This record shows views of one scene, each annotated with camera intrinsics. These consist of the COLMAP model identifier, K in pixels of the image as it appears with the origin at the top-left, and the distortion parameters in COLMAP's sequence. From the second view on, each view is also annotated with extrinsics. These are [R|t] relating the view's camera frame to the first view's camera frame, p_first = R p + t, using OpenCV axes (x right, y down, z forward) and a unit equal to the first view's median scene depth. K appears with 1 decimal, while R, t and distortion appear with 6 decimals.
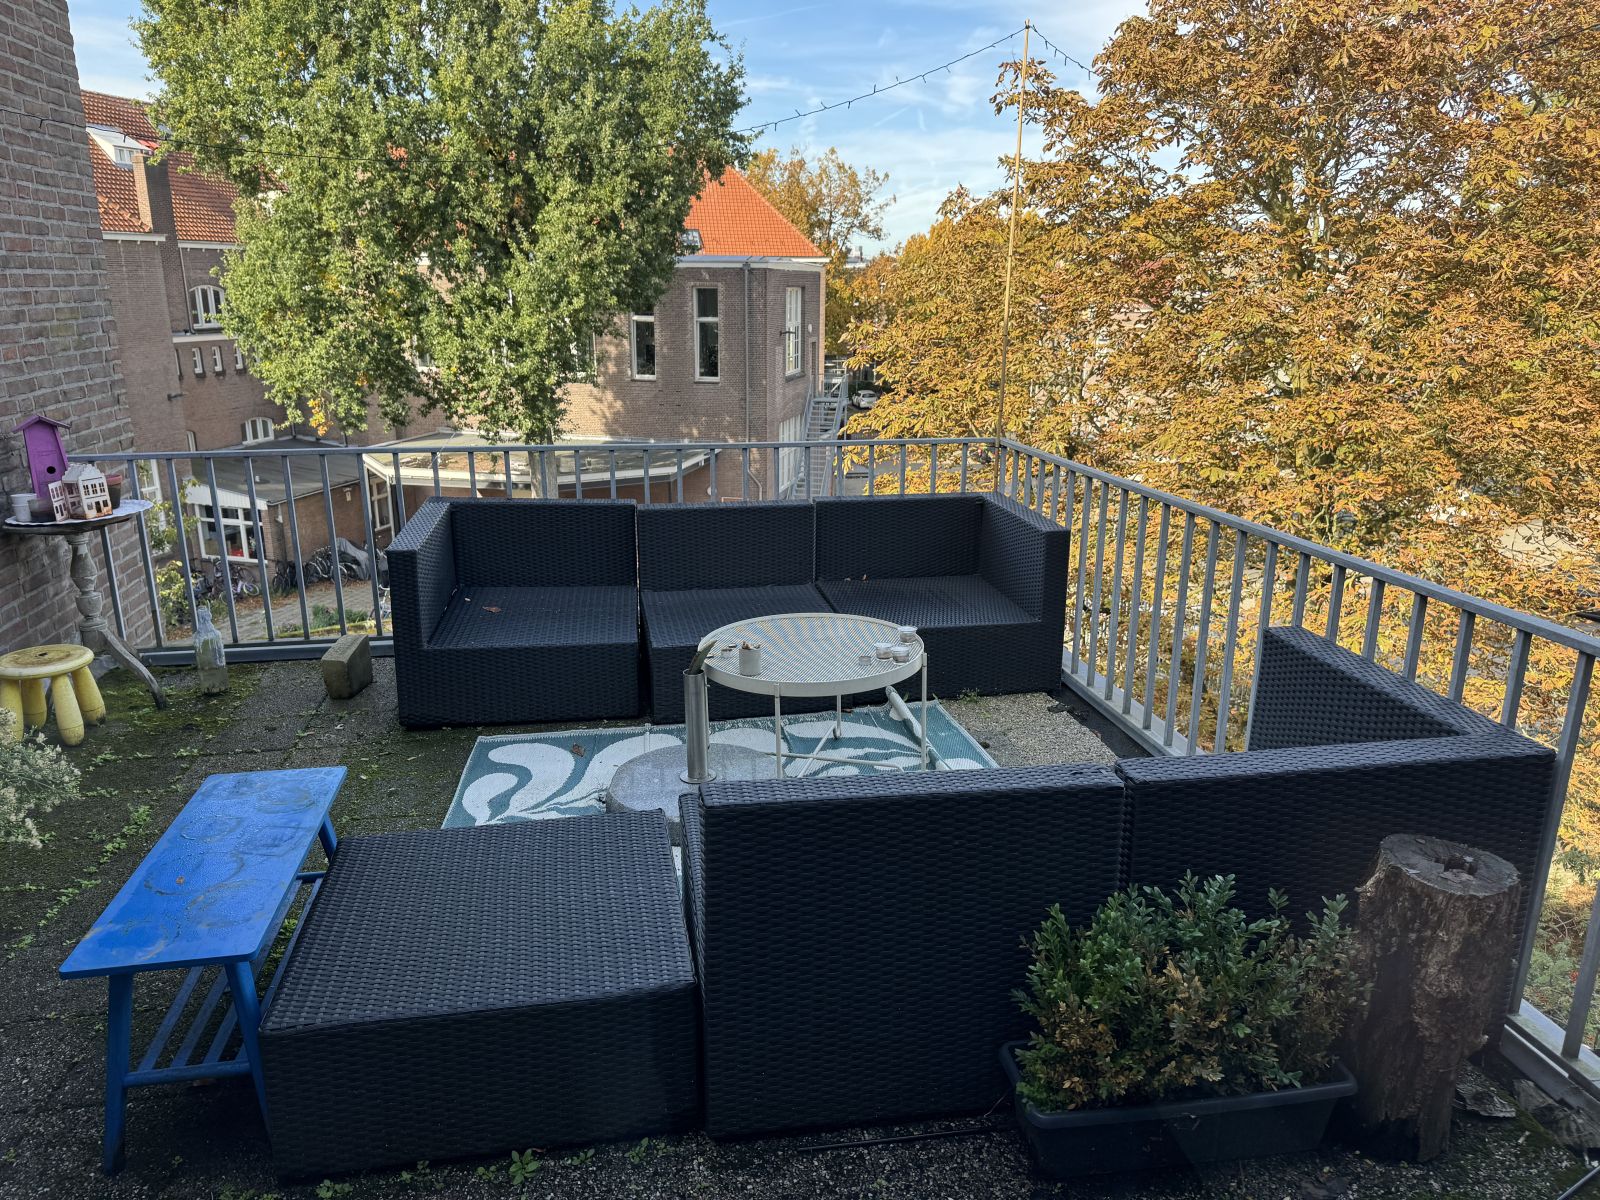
lens RADIAL K [[1131.2, 0, 796.1], [0, 1131.2, 601.2], [0, 0, 1]] dist [0.007919, -0.002875]
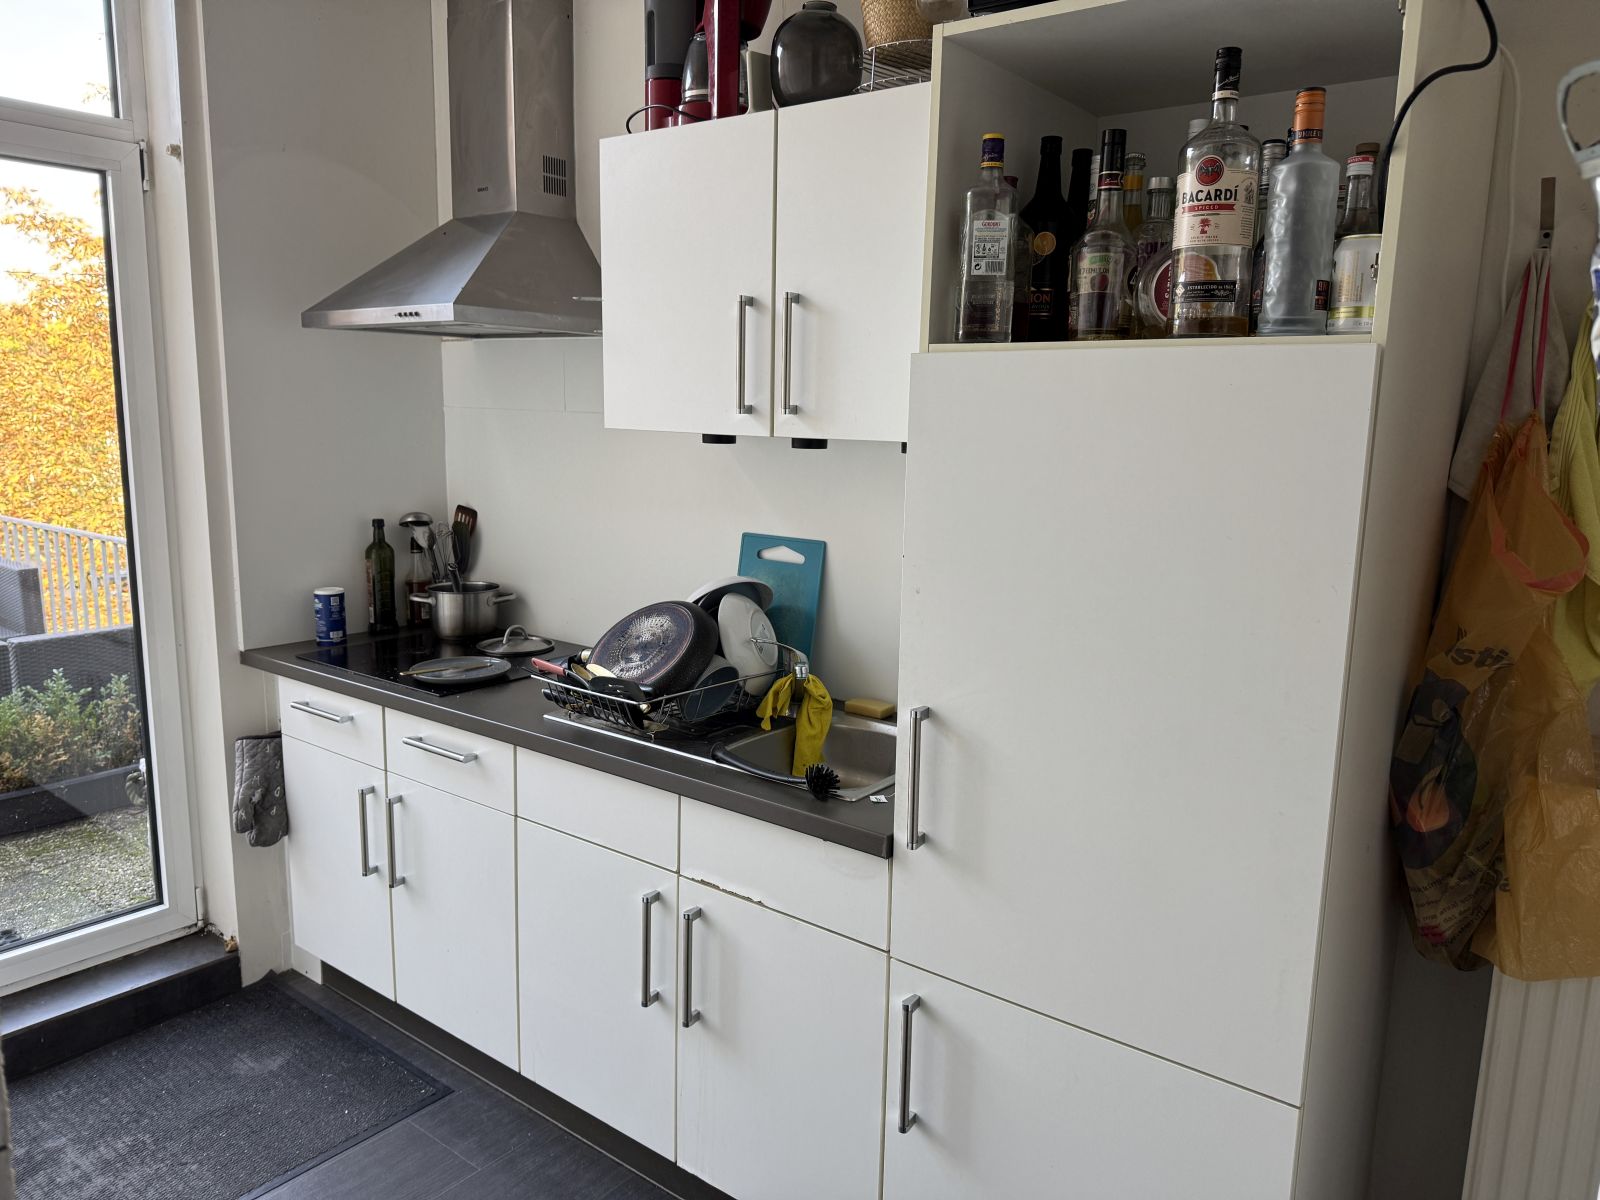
lens RADIAL K [[1131.2, 0, 798.2], [0, 1131.2, 607.7], [0, 0, 1]] dist [0.007919, -0.002875]
pose [[0.742100, -0.106370, 0.661795, -0.000774], [0.161403, 0.986634, -0.022406, 0.055782], [-0.650567, 0.123443, 0.749350, -0.226176]]
